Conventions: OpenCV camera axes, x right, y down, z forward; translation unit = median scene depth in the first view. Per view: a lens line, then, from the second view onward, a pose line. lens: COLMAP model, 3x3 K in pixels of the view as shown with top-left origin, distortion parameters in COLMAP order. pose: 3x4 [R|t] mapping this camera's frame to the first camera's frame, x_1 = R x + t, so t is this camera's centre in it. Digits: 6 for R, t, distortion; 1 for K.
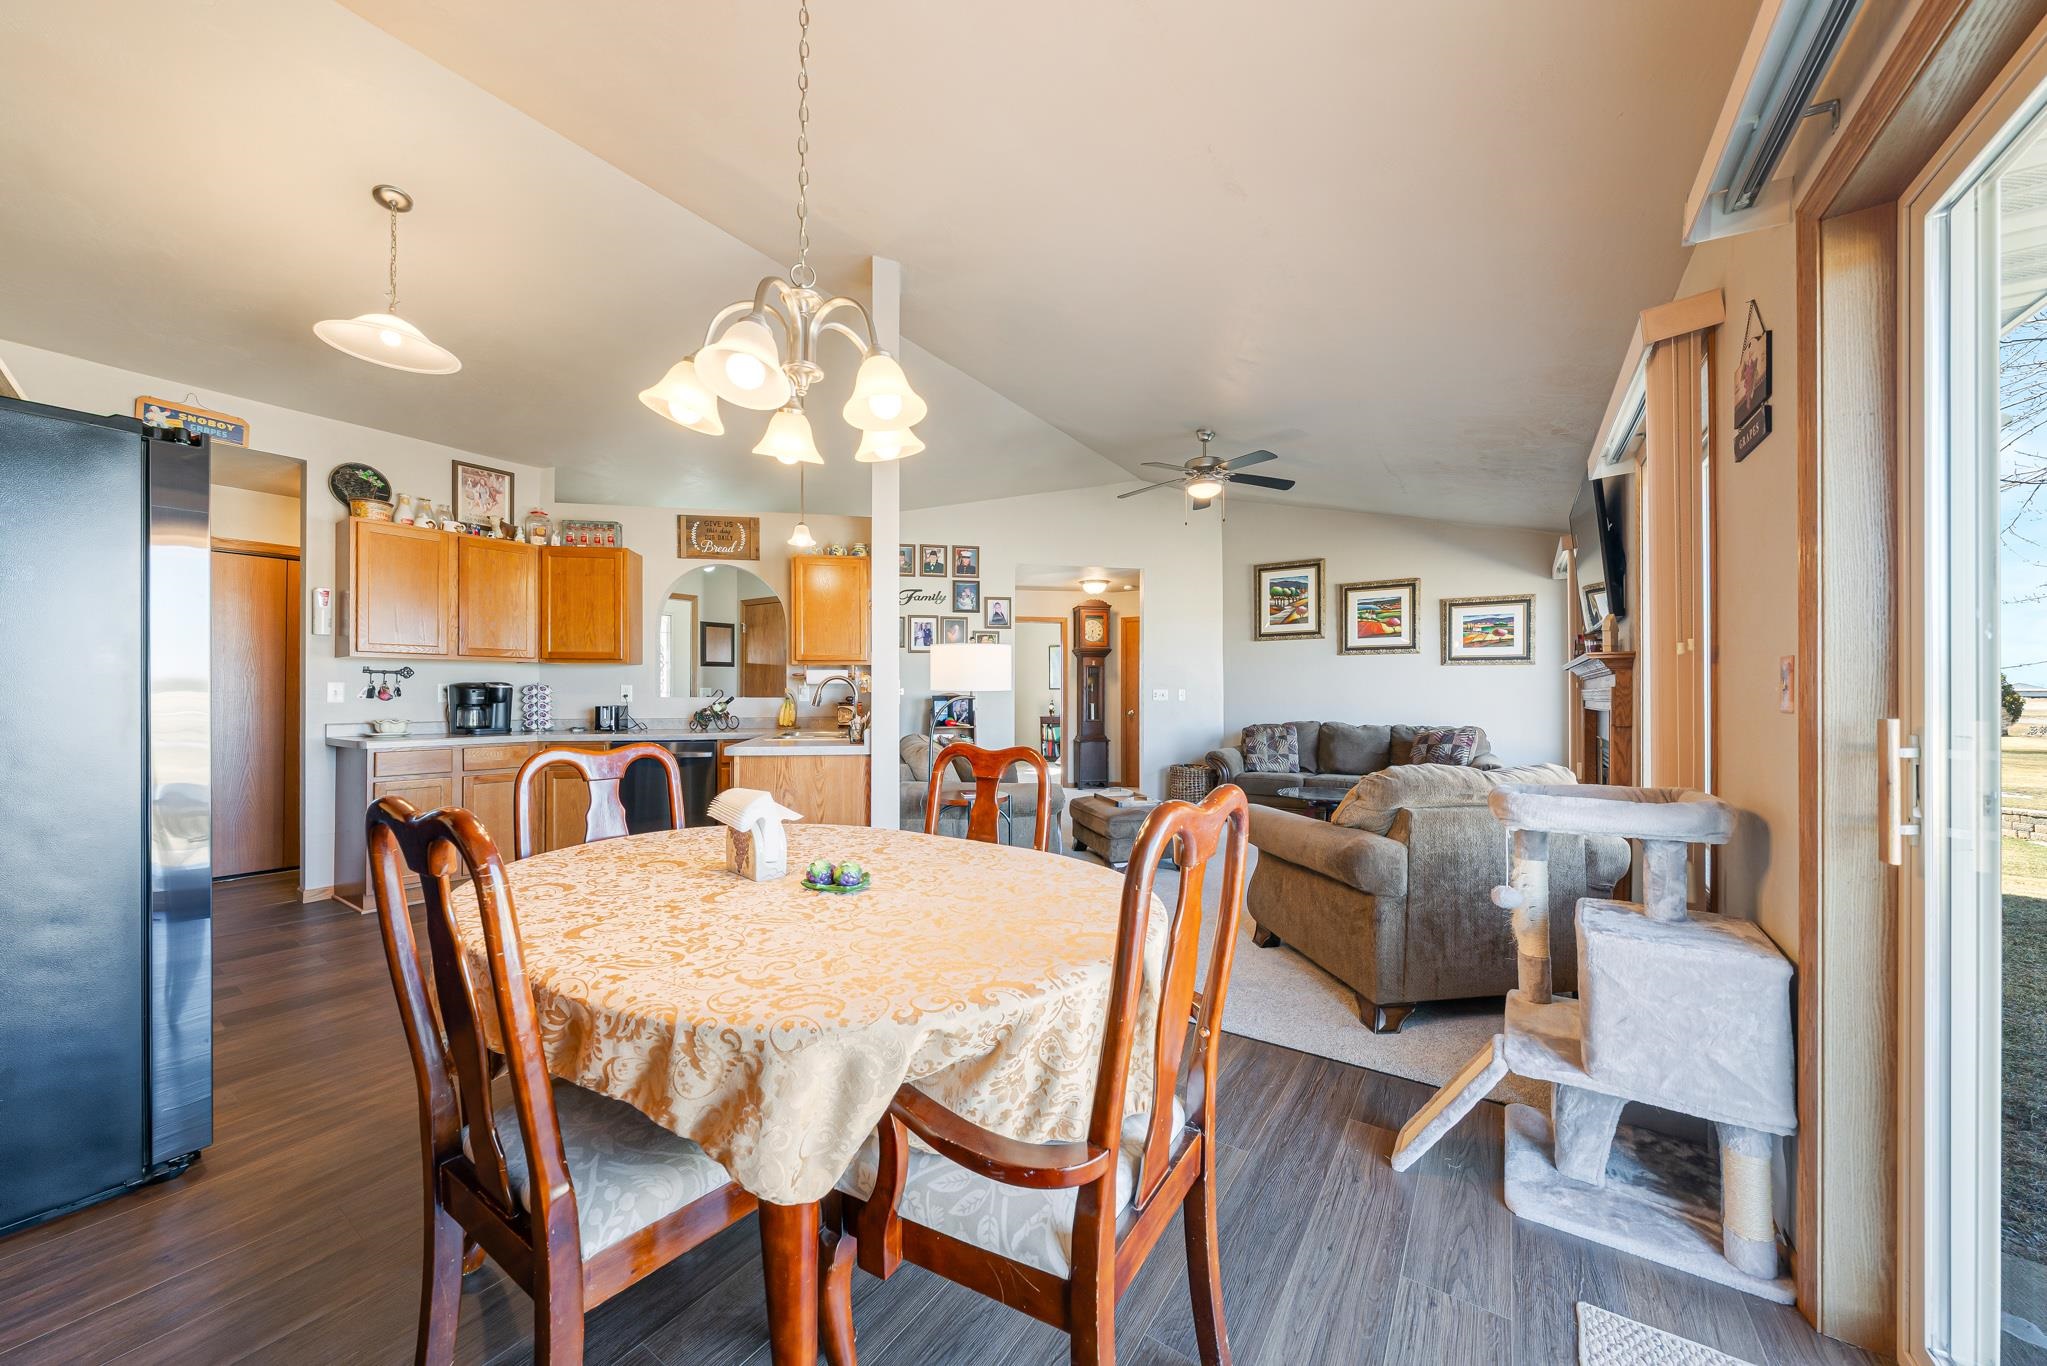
lens RADIAL K [[713.6, 0, 1024.0], [0, 713.6, 690.1], [0, 0, 1]] dist [-0.003321, 0.001169]
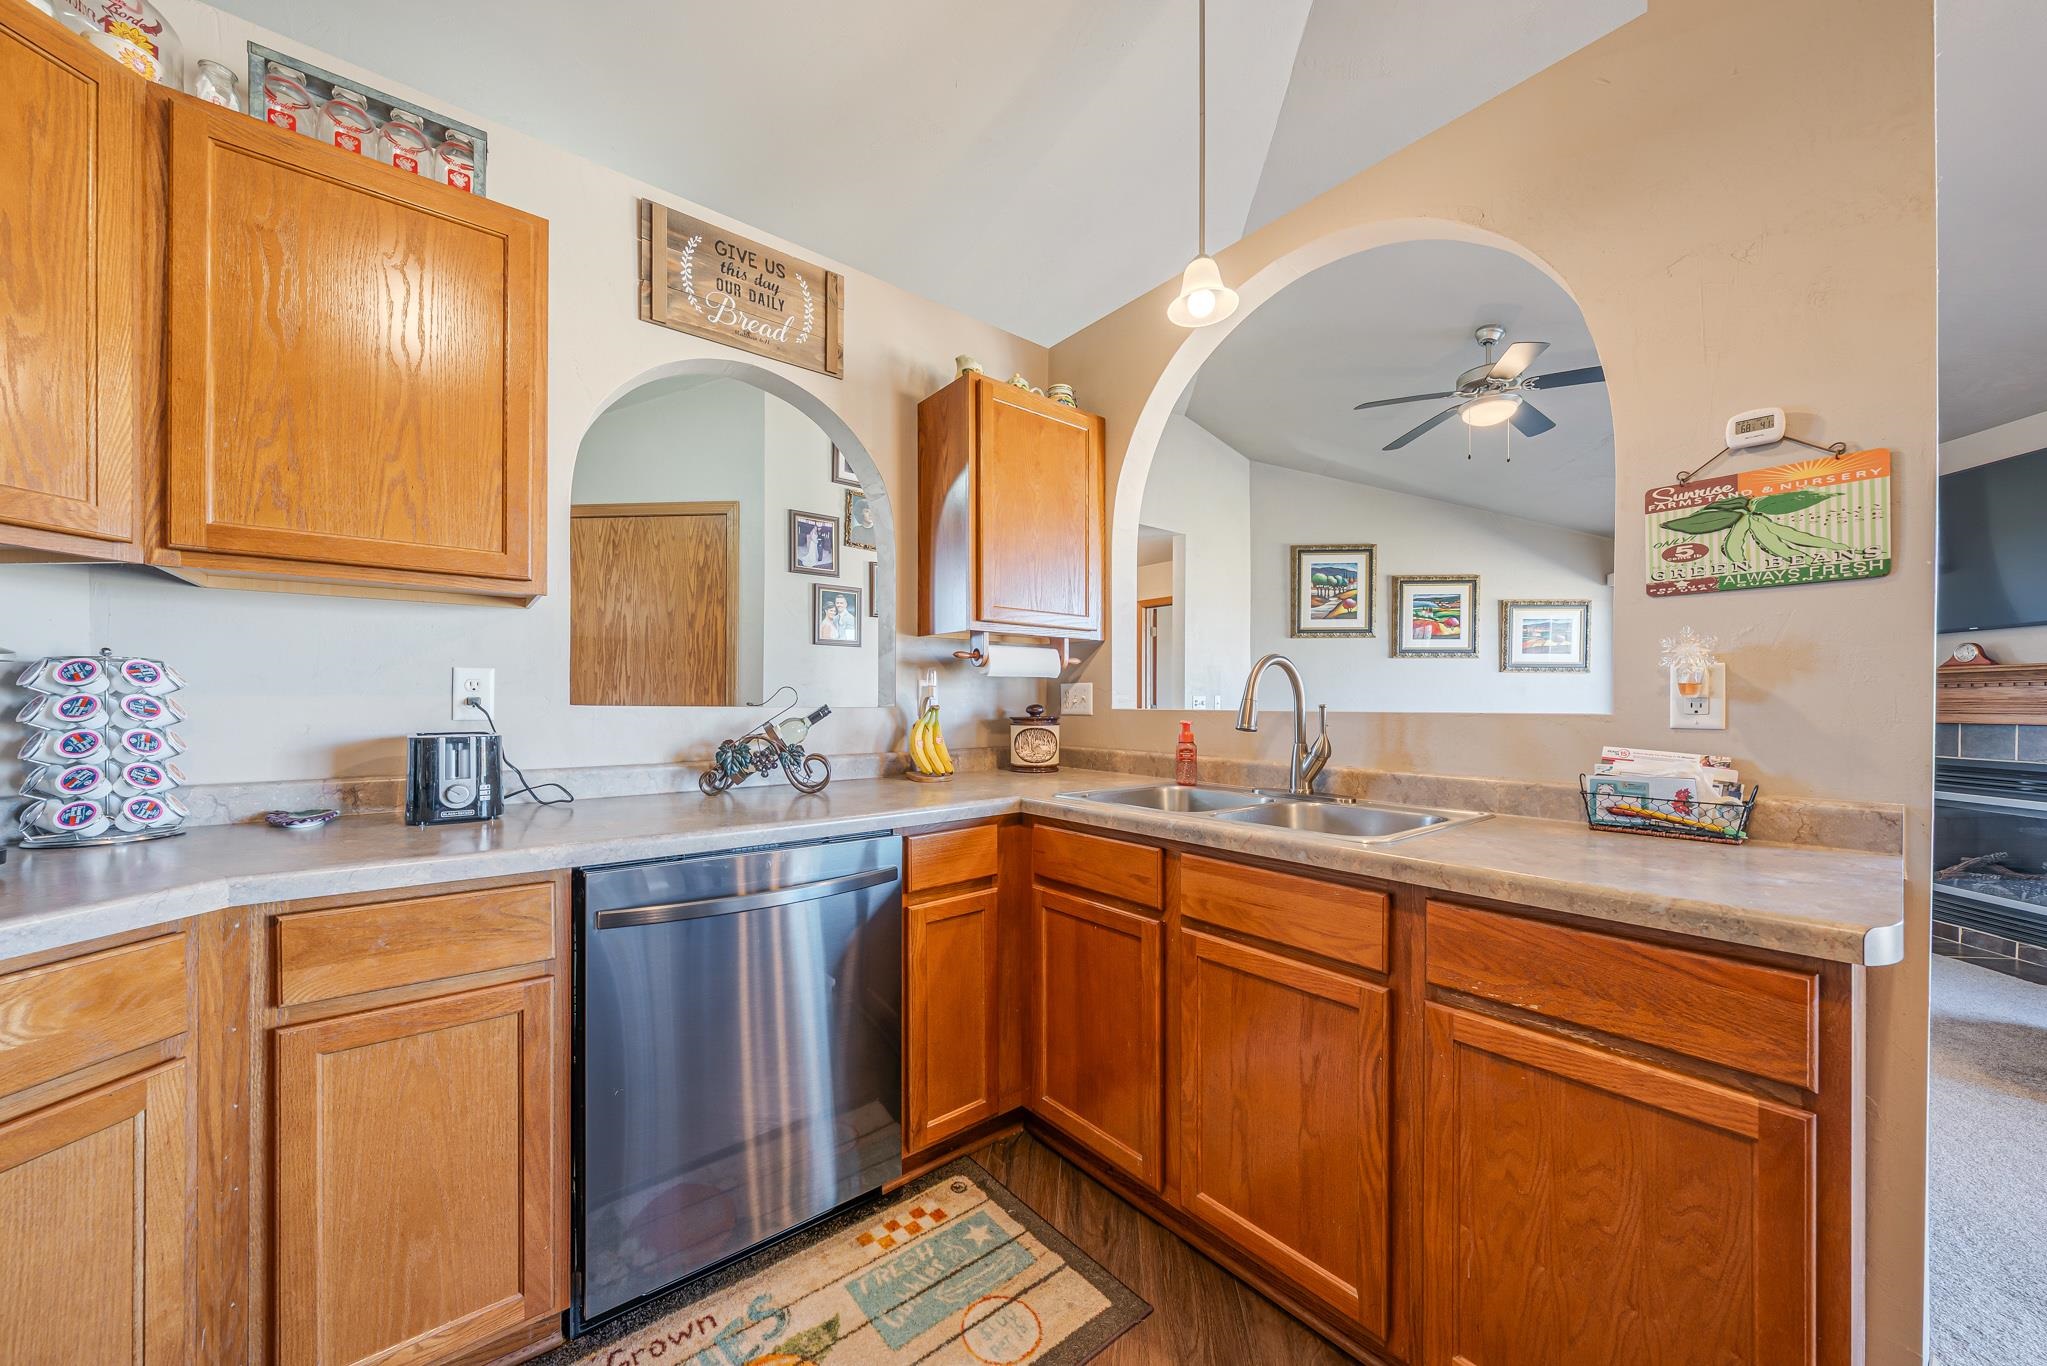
lens RADIAL K [[722.8, 0, 1021.8], [0, 722.8, 702.4], [0, 0, 1]] dist [-0.002461, 0.000098]
pose [[0.879270, 0.003986, 0.476307, -0.503654], [-0.008158, 0.999944, 0.006692, 0.004091], [-0.476254, -0.009770, 0.879254, 0.603973]]
